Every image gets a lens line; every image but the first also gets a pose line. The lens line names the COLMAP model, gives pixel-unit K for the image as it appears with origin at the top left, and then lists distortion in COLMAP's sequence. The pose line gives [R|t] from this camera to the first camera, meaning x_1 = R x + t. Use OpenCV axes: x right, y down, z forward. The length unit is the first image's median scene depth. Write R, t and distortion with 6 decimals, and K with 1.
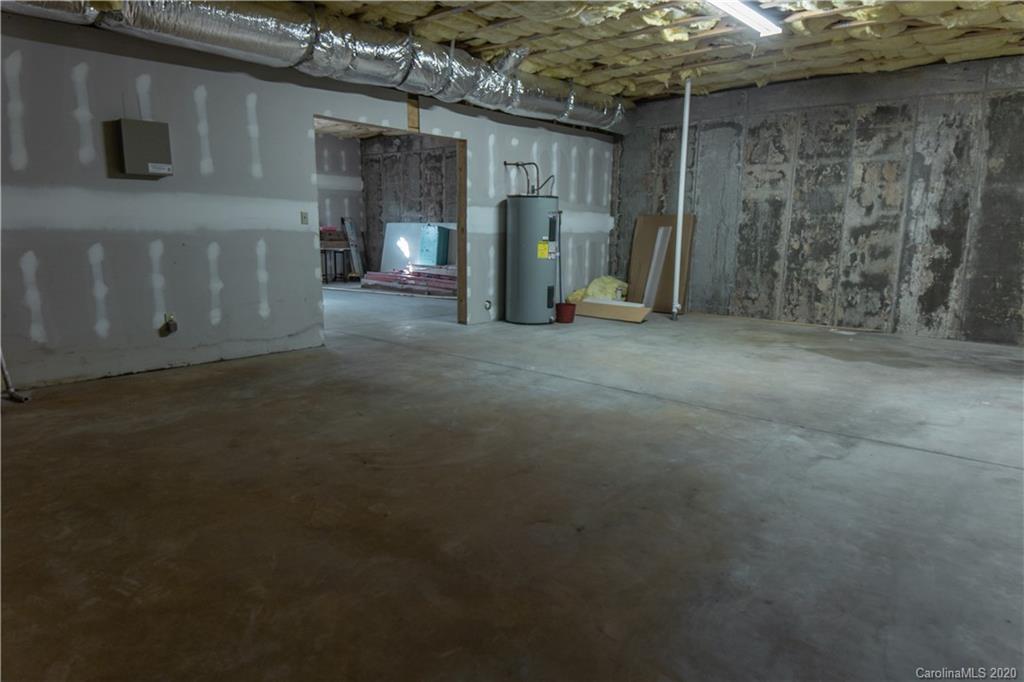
lens RADIAL K [[641.9, 0, 510.5], [0, 641.9, 342.7], [0, 0, 1]] dist [0.101443, -0.137382]
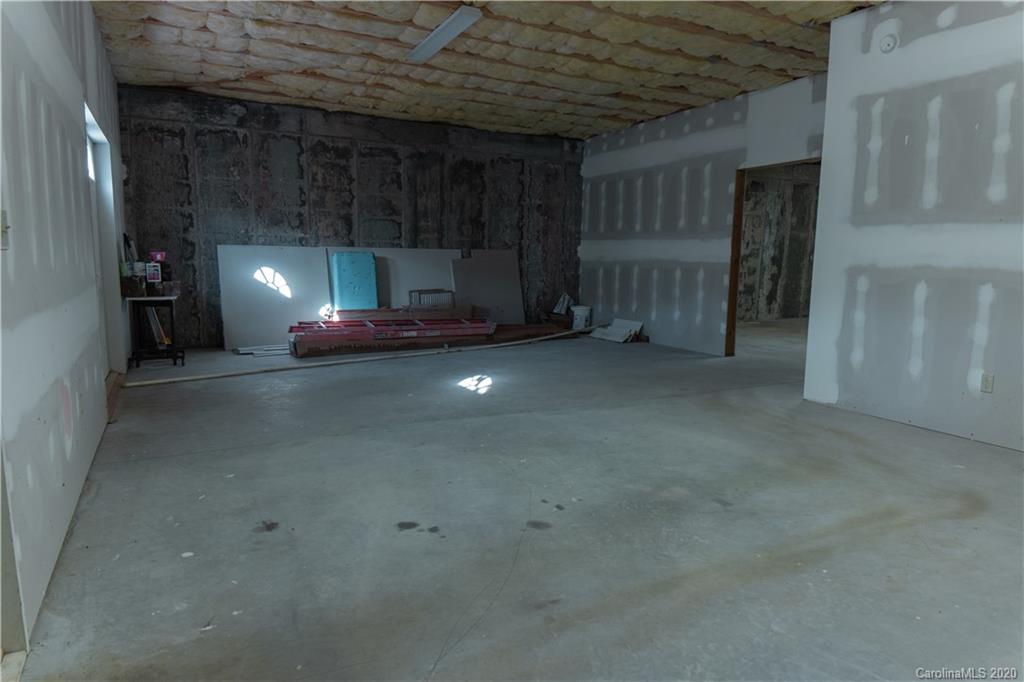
lens RADIAL K [[641.9, 0, 510.5], [0, 641.9, 342.7], [0, 0, 1]] dist [0.101443, -0.137382]
pose [[0.343032, -0.132805, 0.929888, -1.153062], [0.157166, 0.984114, 0.082572, -0.190331], [-0.926082, 0.117822, 0.358455, 0.998392]]
